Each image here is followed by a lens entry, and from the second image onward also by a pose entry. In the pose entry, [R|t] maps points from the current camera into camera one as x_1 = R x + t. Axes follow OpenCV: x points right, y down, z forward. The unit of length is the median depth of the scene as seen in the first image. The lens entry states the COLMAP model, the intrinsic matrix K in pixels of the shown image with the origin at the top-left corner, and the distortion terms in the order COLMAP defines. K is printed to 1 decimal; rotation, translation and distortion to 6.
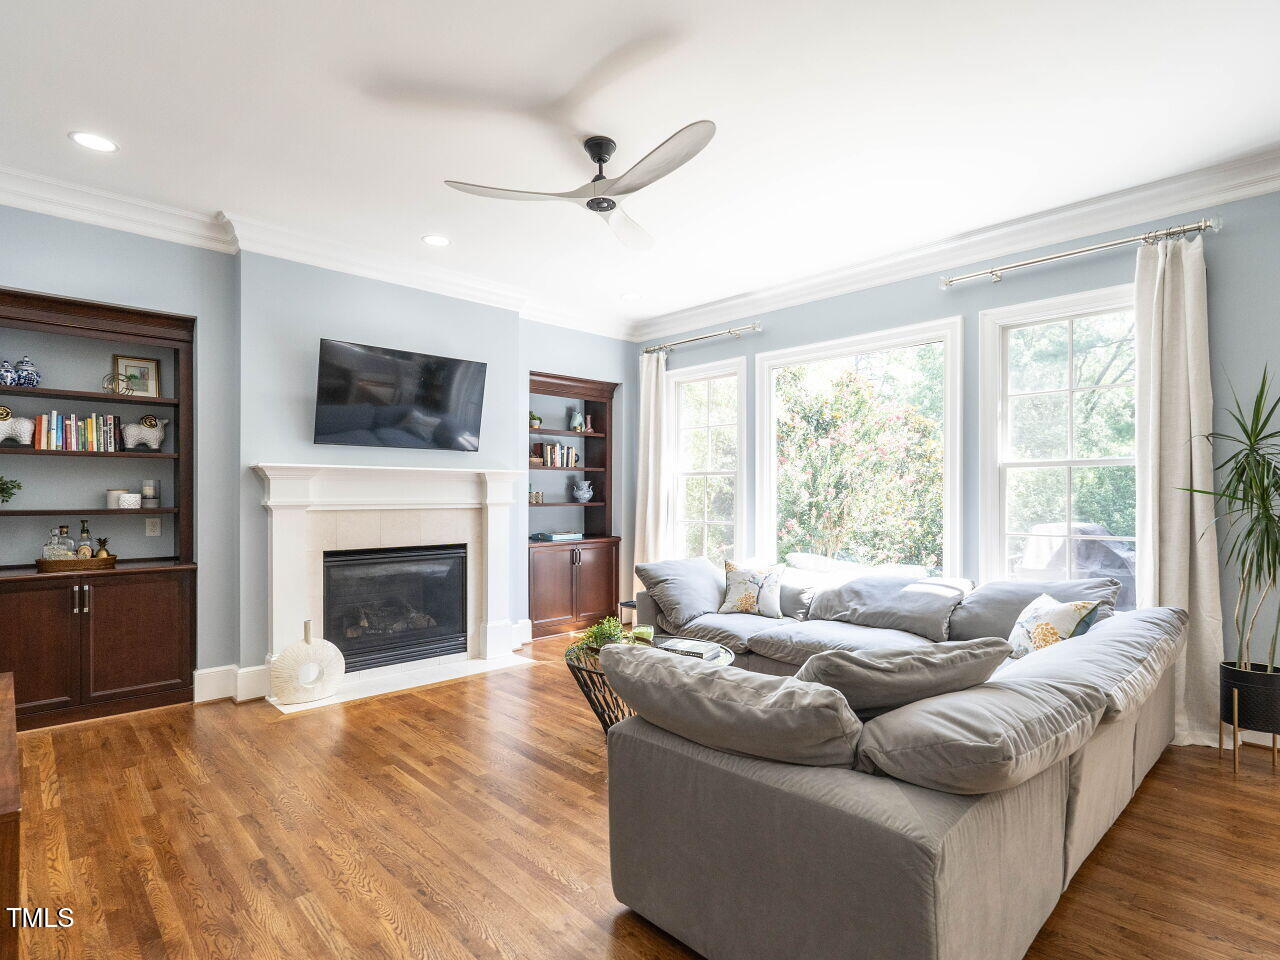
lens RADIAL K [[660.9, 0, 635.0], [0, 660.9, 493.4], [0, 0, 1]] dist [-0.005103, 0.002190]
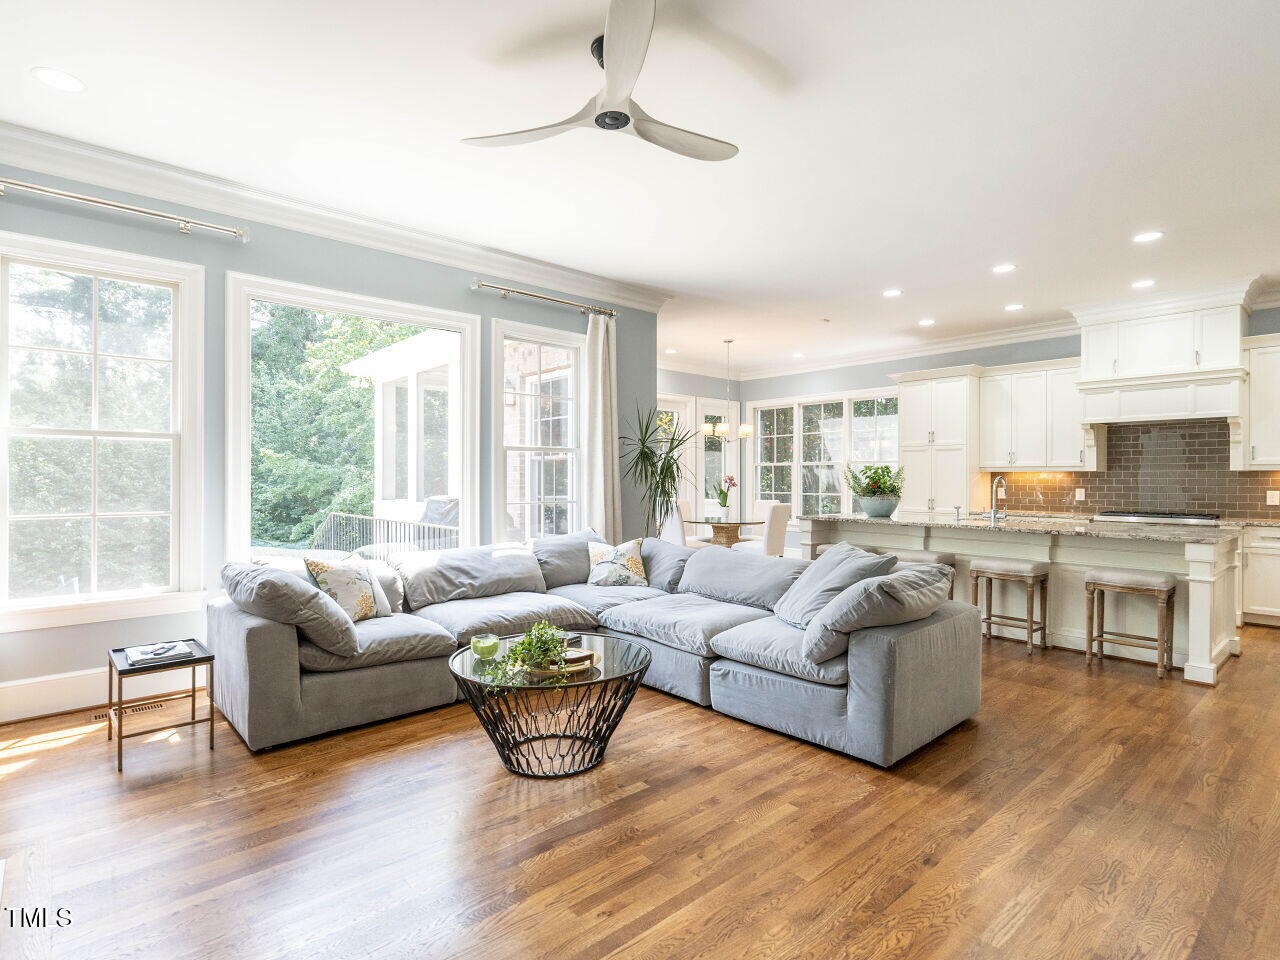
lens RADIAL K [[660.9, 0, 639.7], [0, 660.9, 482.8], [0, 0, 1]] dist [-0.005103, 0.002190]
pose [[0.031036, -0.009477, 0.999473, -0.633883], [-0.004963, 0.999941, 0.009636, 0.008257], [-0.999506, -0.005259, 0.030987, 0.667509]]
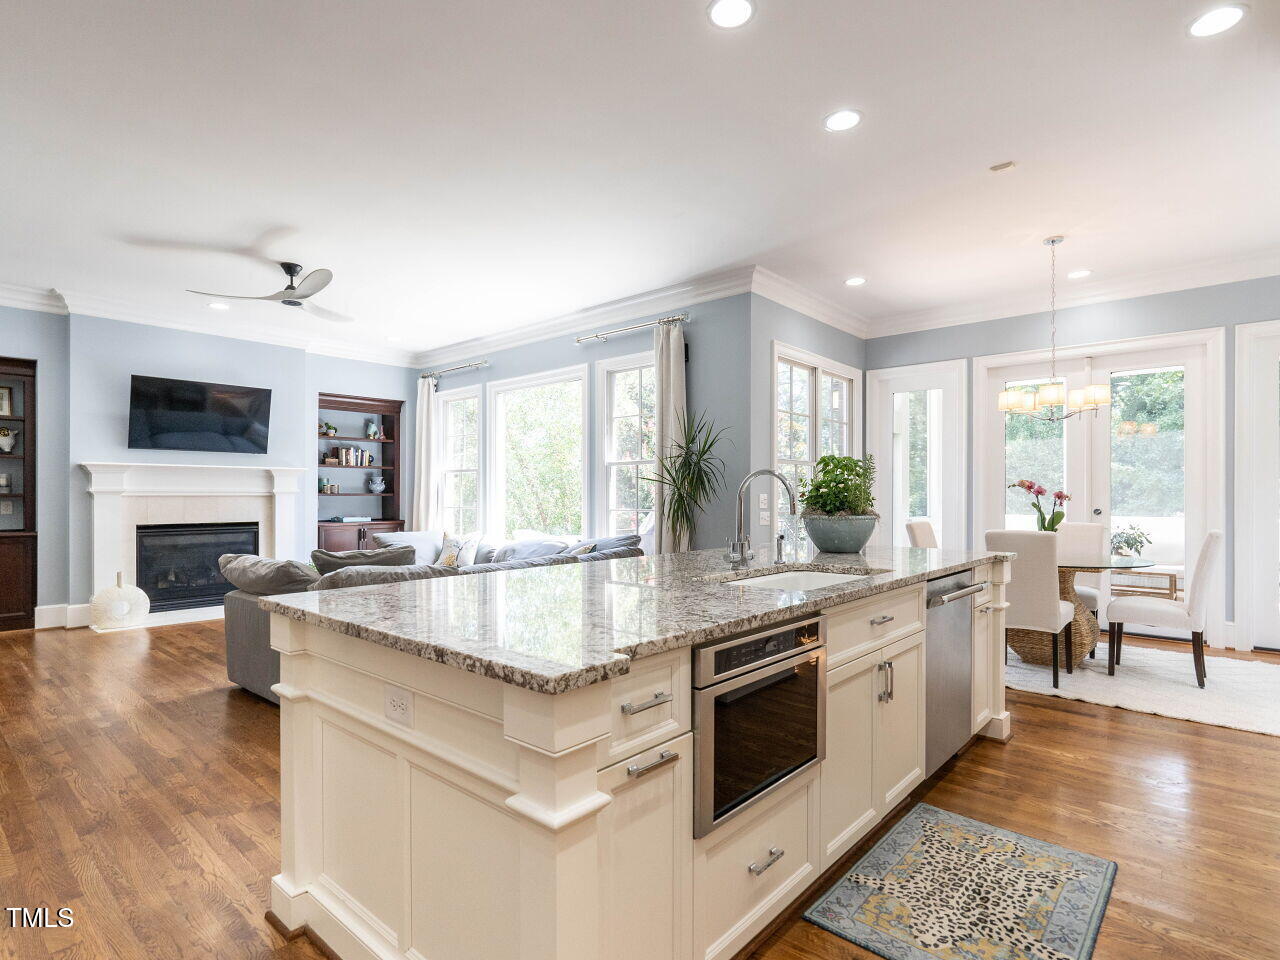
lens RADIAL K [[683.5, 0, 632.6], [0, 683.5, 492.7], [0, 0, 1]] dist [-0.006743, 0.004563]
pose [[0.997198, -0.001588, 0.074785, 0.467070], [0.001859, 0.999992, -0.003544, 0.026026], [-0.074779, 0.003673, 0.997193, -0.520112]]
